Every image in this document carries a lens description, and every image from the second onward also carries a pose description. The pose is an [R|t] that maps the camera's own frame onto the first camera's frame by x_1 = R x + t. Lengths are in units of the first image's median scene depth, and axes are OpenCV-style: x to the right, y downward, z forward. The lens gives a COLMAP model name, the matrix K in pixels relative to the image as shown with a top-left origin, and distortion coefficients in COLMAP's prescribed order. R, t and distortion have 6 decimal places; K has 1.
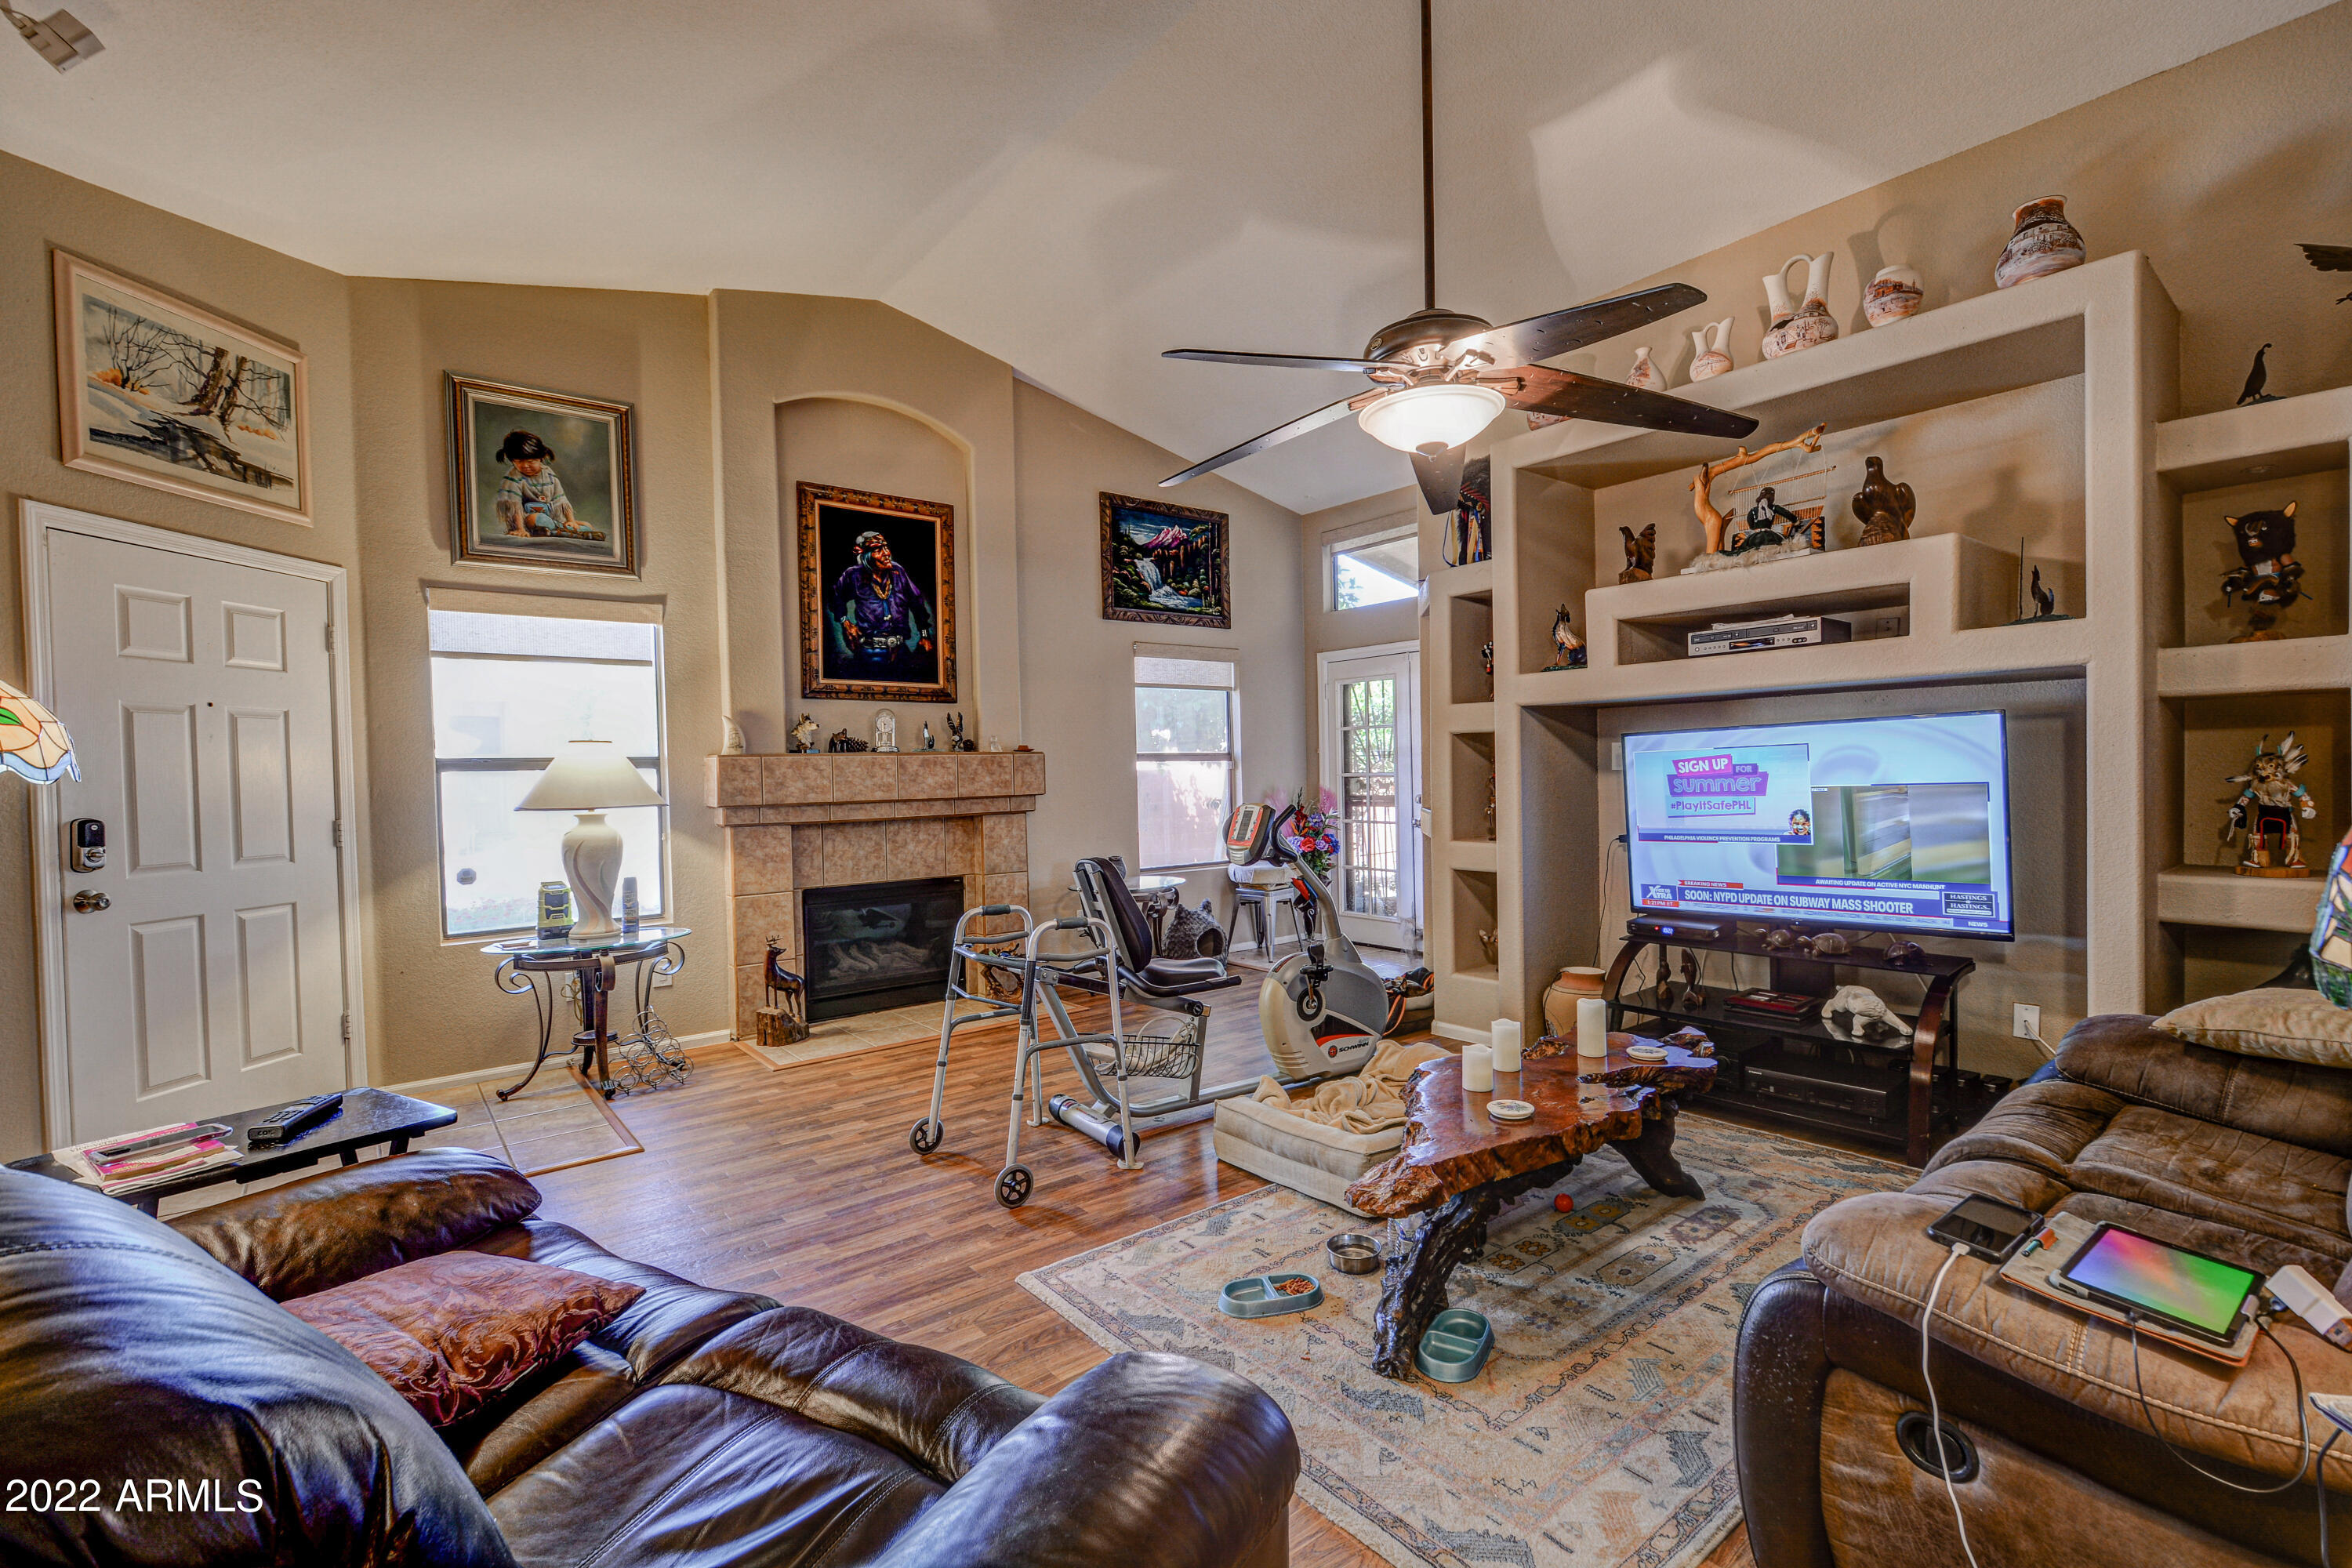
lens RADIAL K [[1046.3, 0, 1216.7], [0, 1046.3, 794.2], [0, 0, 1]] dist [0.000574, -0.003154]
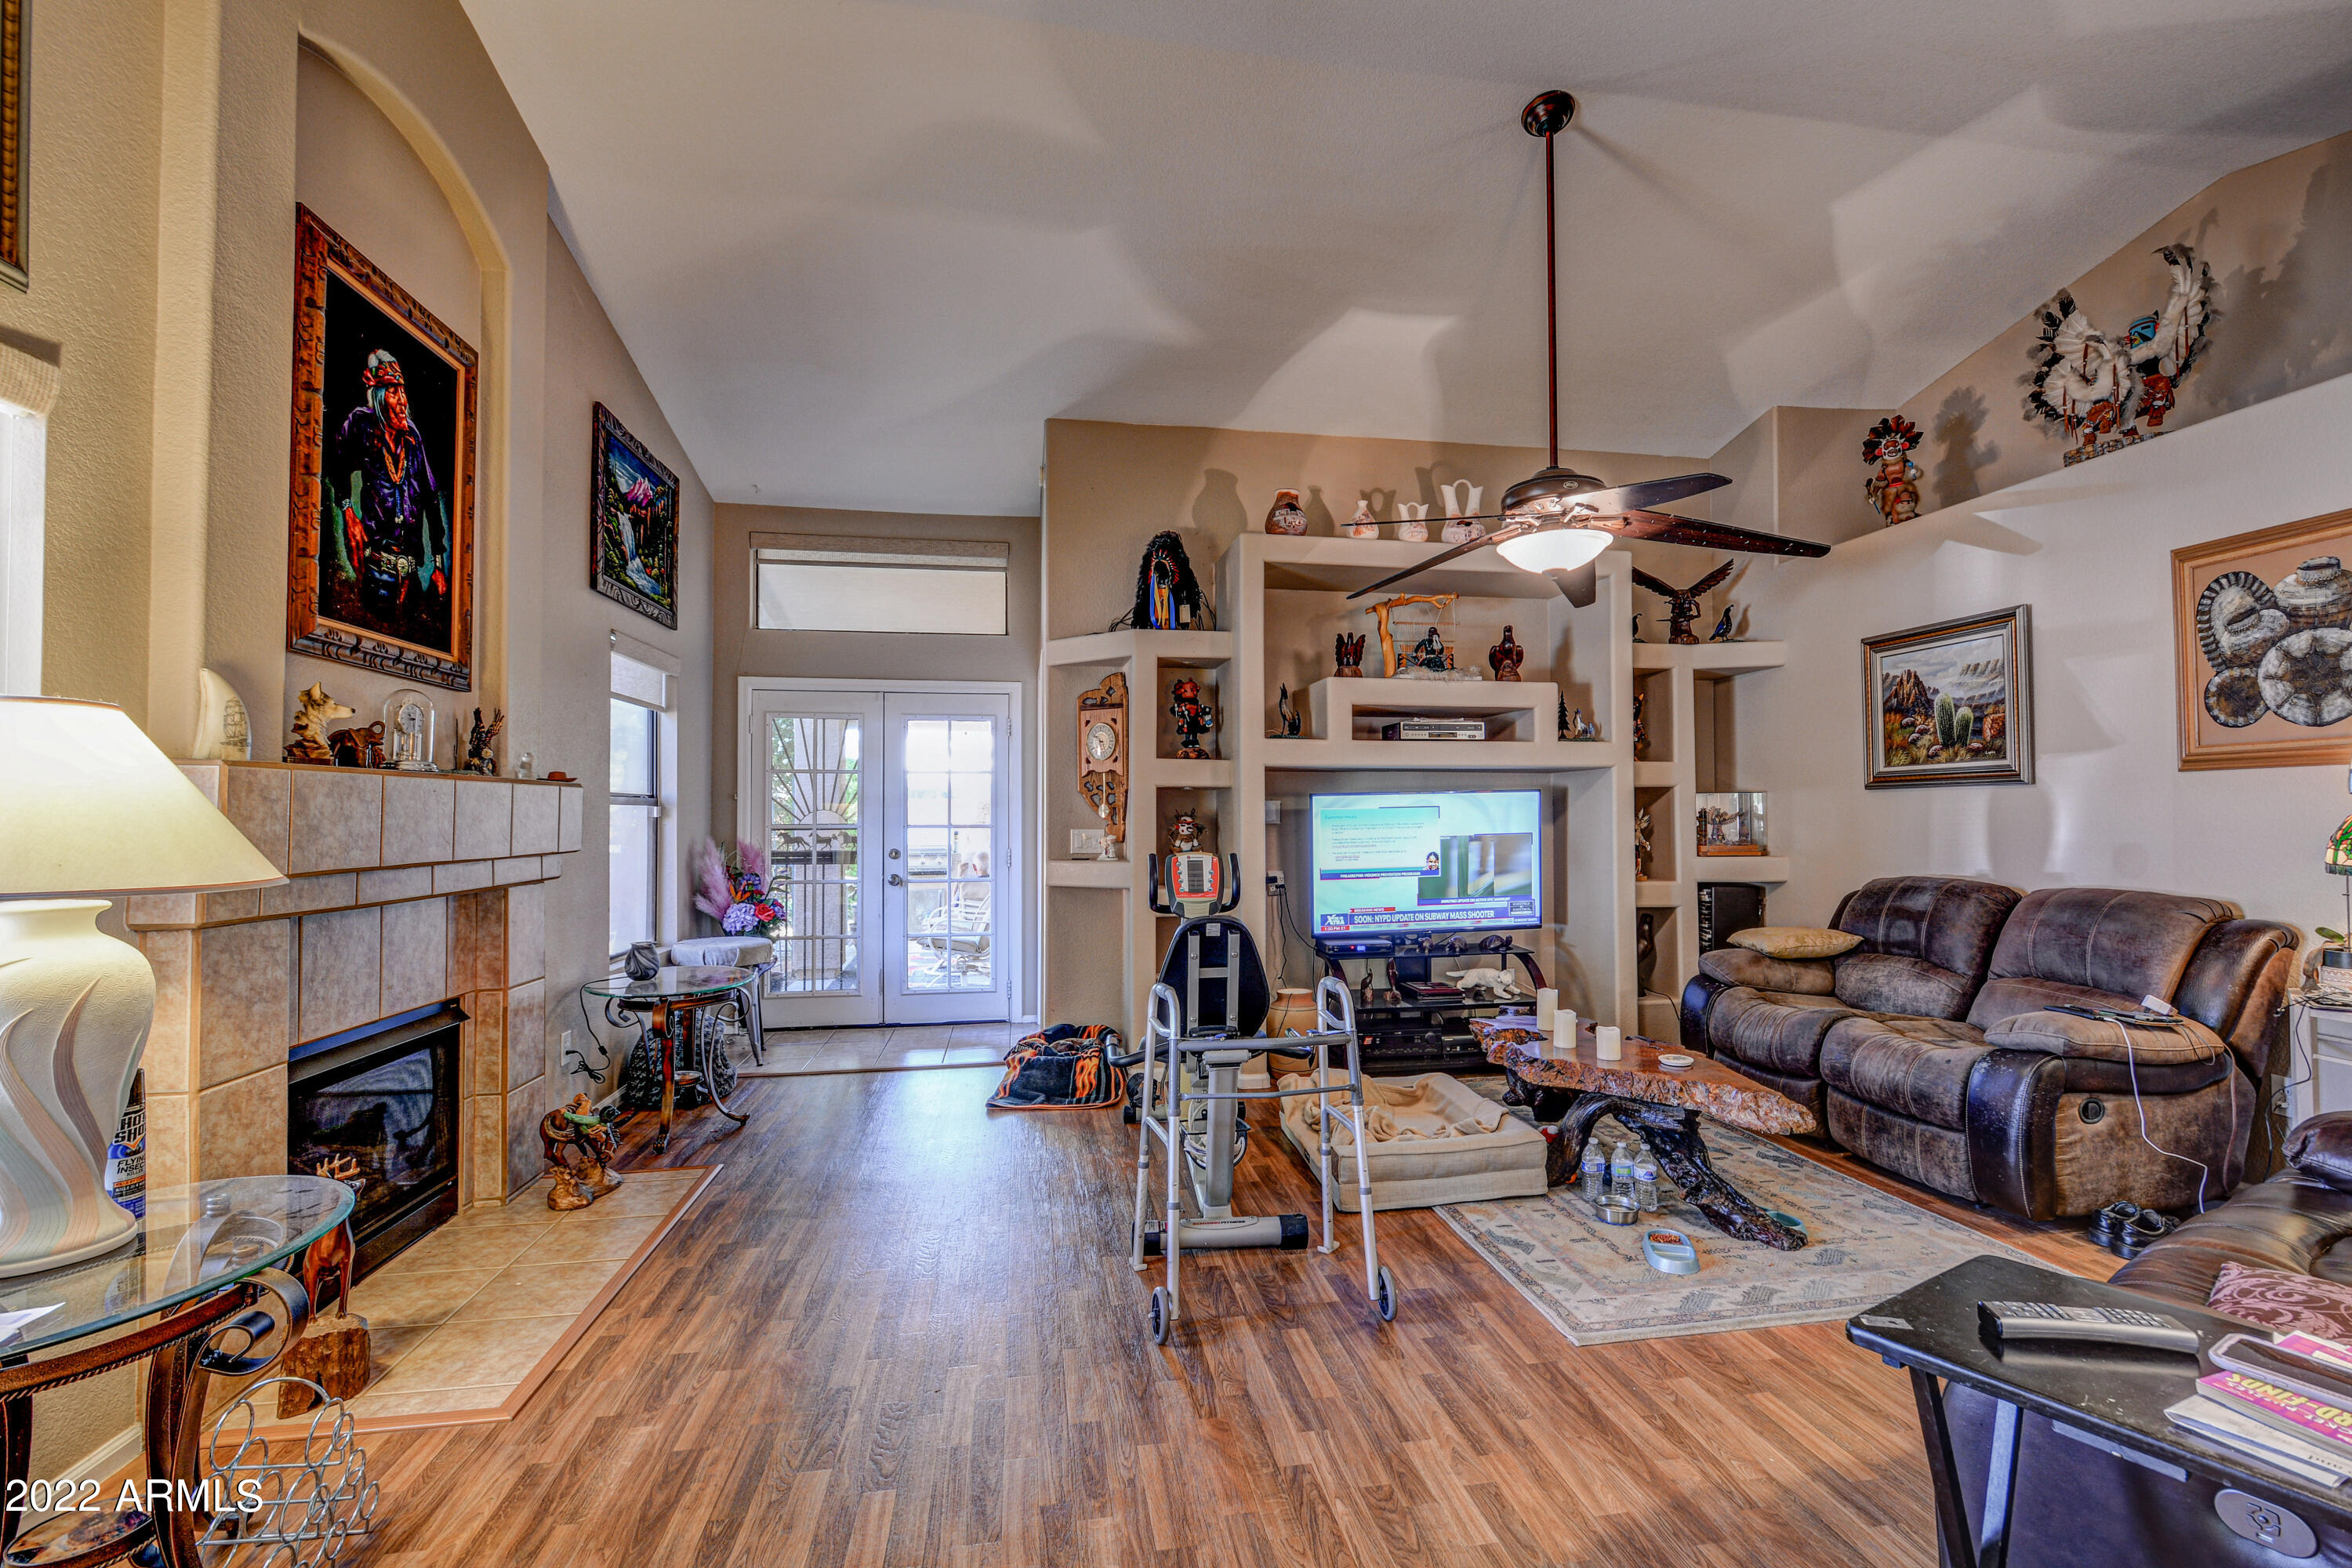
lens RADIAL K [[1046.3, 0, 1207.9], [0, 1046.3, 792.2], [0, 0, 1]] dist [0.000574, -0.003154]
pose [[0.484048, 0.039880, 0.874132, -0.602727], [0.012096, 0.998561, -0.052254, 0.002807], [-0.874958, 0.035867, 0.482869, 0.406462]]
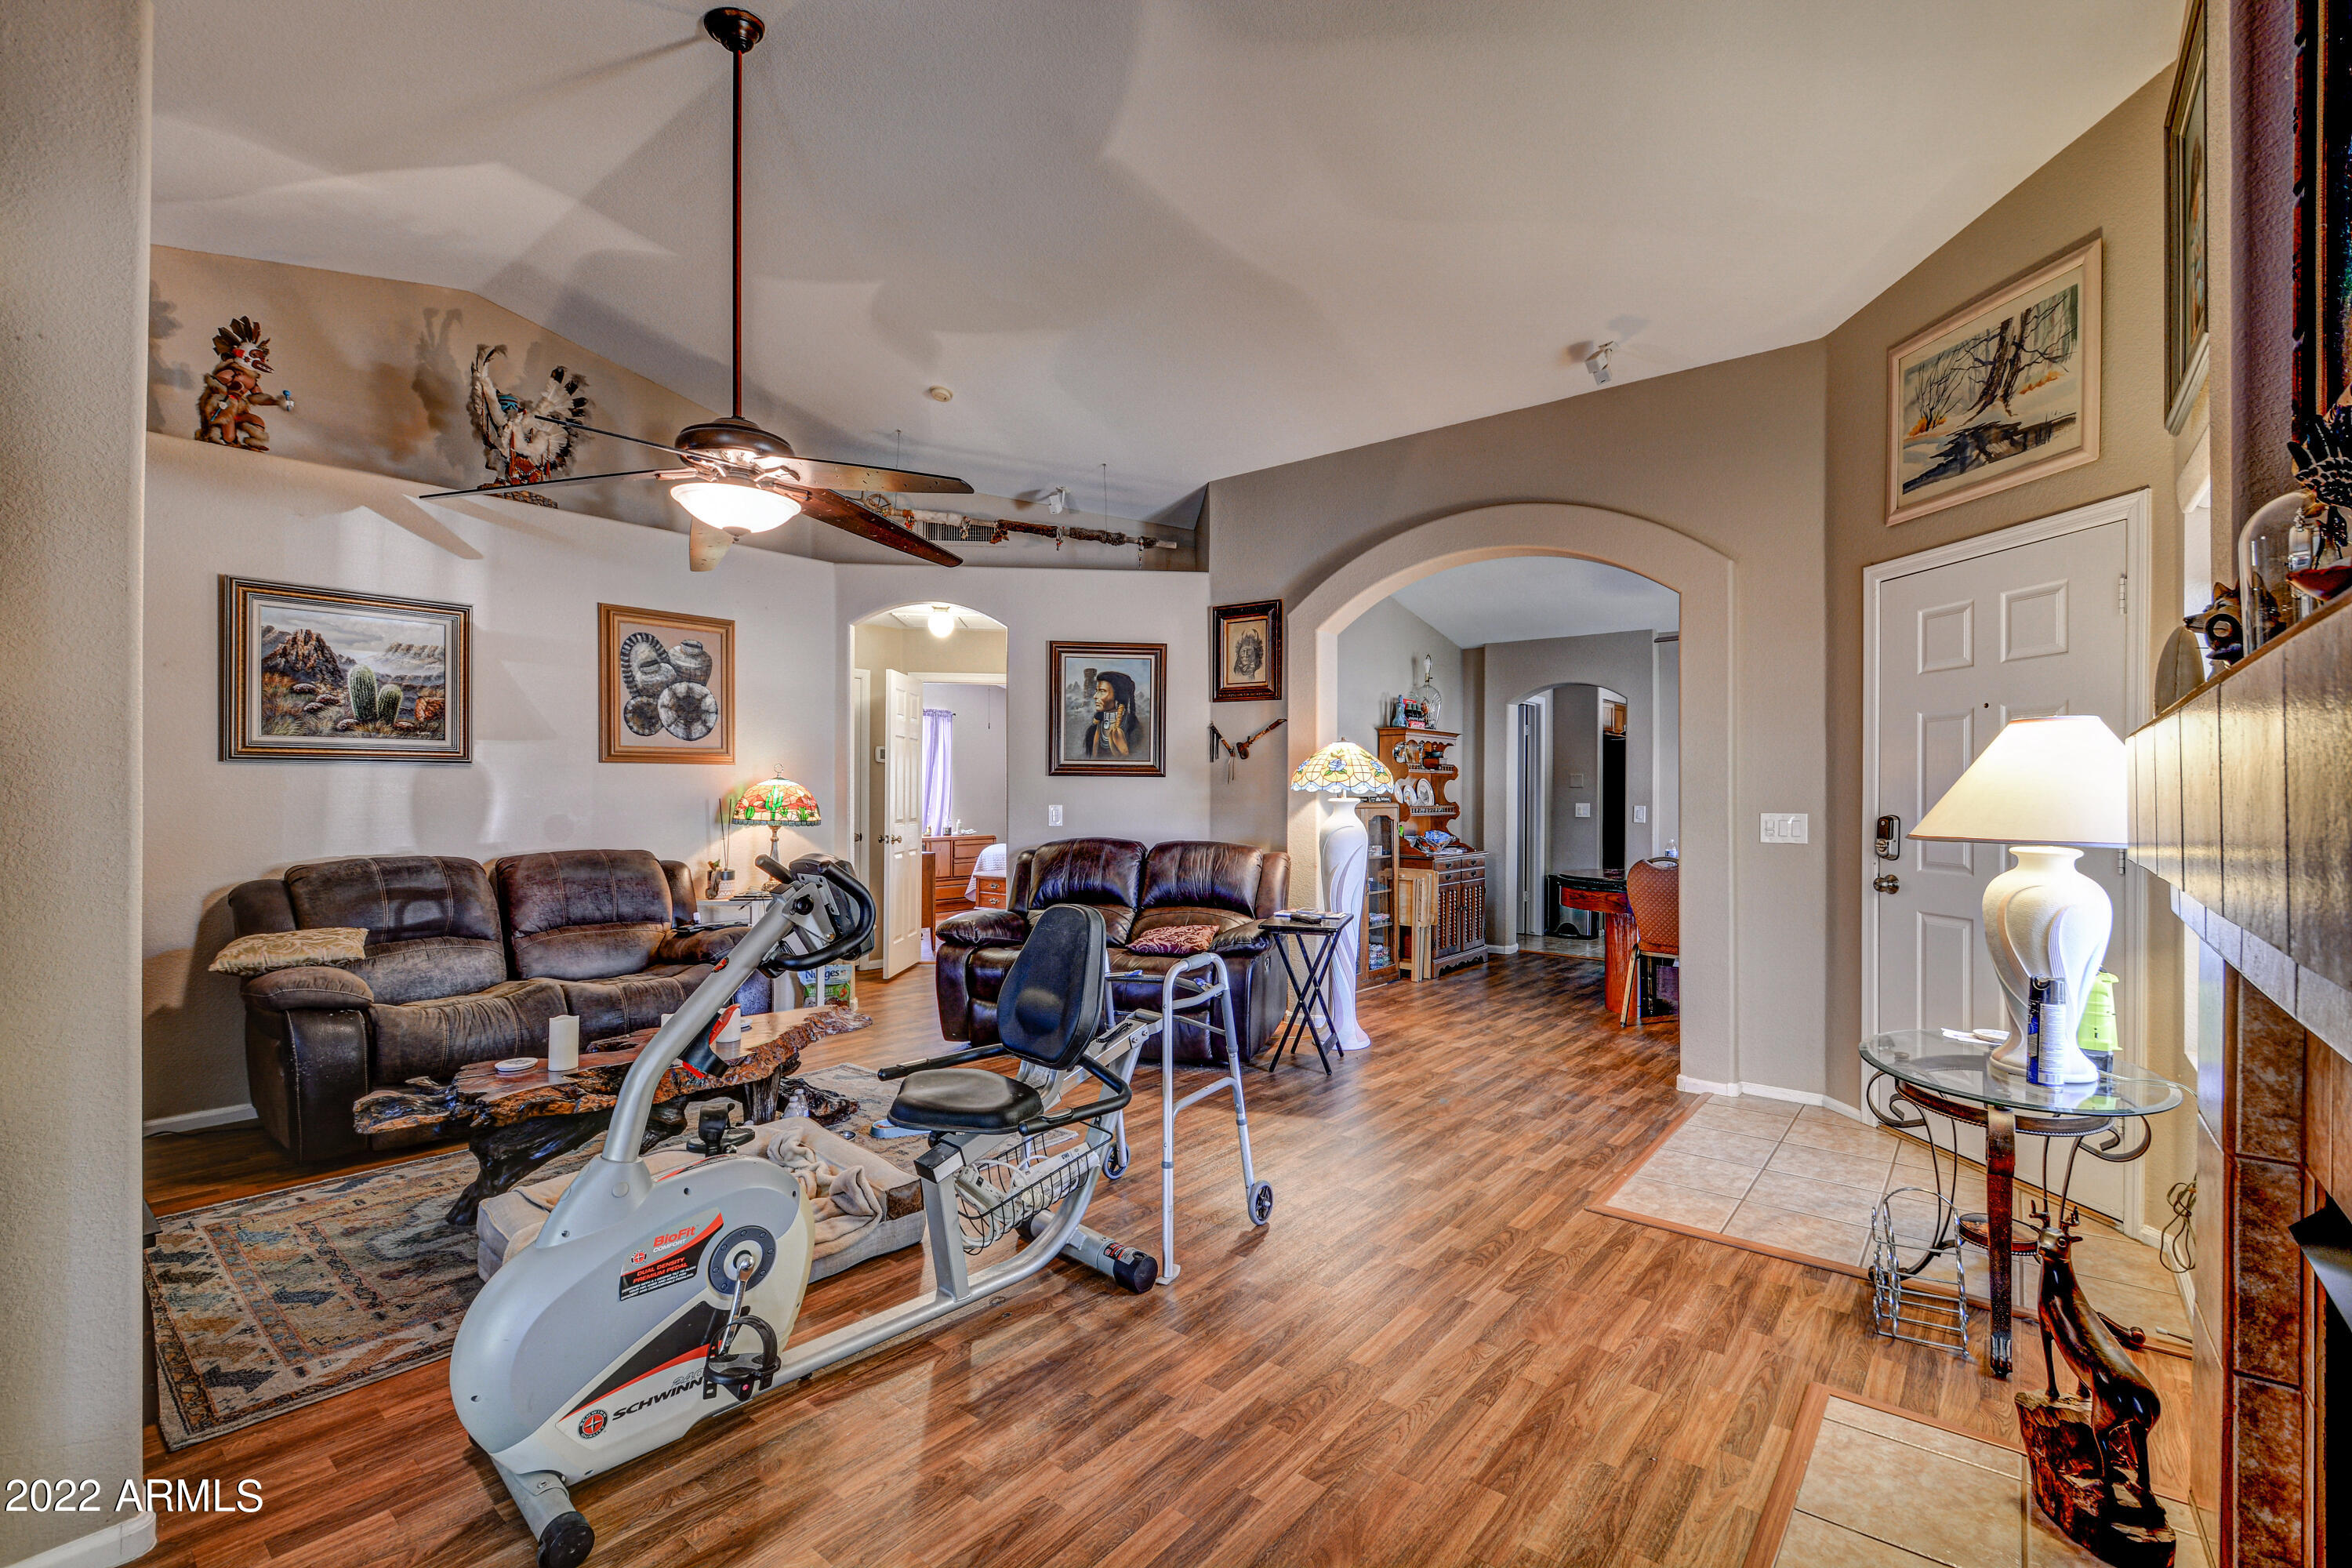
lens RADIAL K [[1046.3, 0, 1182.8], [0, 1046.3, 792.8], [0, 0, 1]] dist [0.000574, -0.003154]
pose [[-0.979732, 0.018841, -0.199423, -0.028766], [0.014082, 0.999582, 0.025252, -0.027484], [0.199815, 0.021932, -0.979588, 1.225360]]
